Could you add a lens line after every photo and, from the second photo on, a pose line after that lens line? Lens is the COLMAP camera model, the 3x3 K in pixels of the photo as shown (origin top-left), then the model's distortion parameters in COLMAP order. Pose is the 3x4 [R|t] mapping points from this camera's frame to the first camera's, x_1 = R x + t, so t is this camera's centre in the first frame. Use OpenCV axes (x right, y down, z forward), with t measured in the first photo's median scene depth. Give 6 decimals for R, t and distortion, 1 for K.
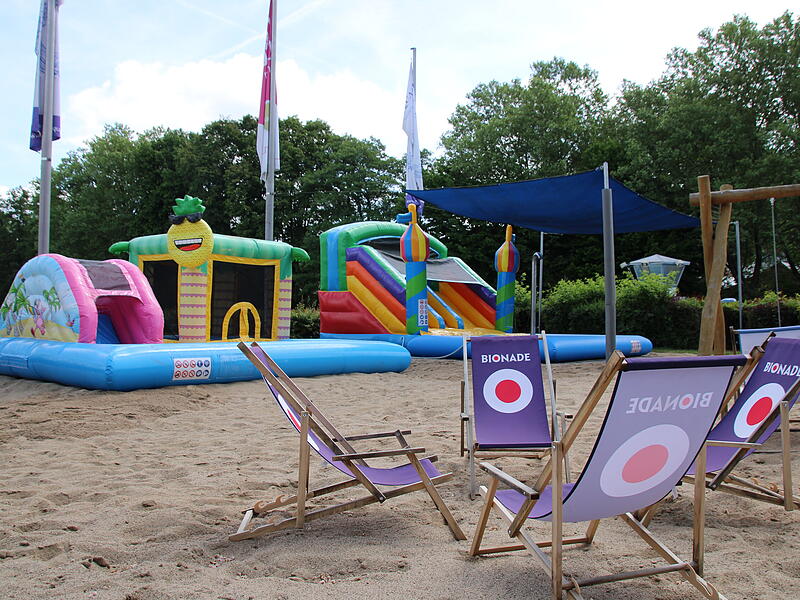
lens RADIAL K [[755.6, 0, 397.0], [0, 755.6, 297.8], [0, 0, 1]] dist [-0.093010, 0.000000]
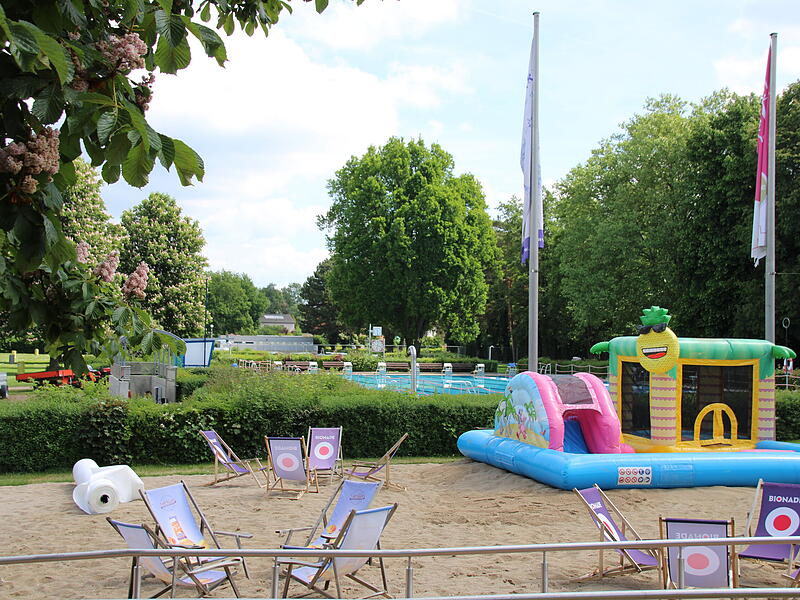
lens RADIAL K [[1126.8, 0, 397.1], [0, 1126.8, 300.8], [0, 0, 1]] dist [0.158754, 0.000000]
pose [[0.820492, -0.022742, -0.571206, 0.345845], [0.015294, 0.999724, -0.017834, -0.118737], [0.571454, 0.005897, 0.820613, -0.545258]]
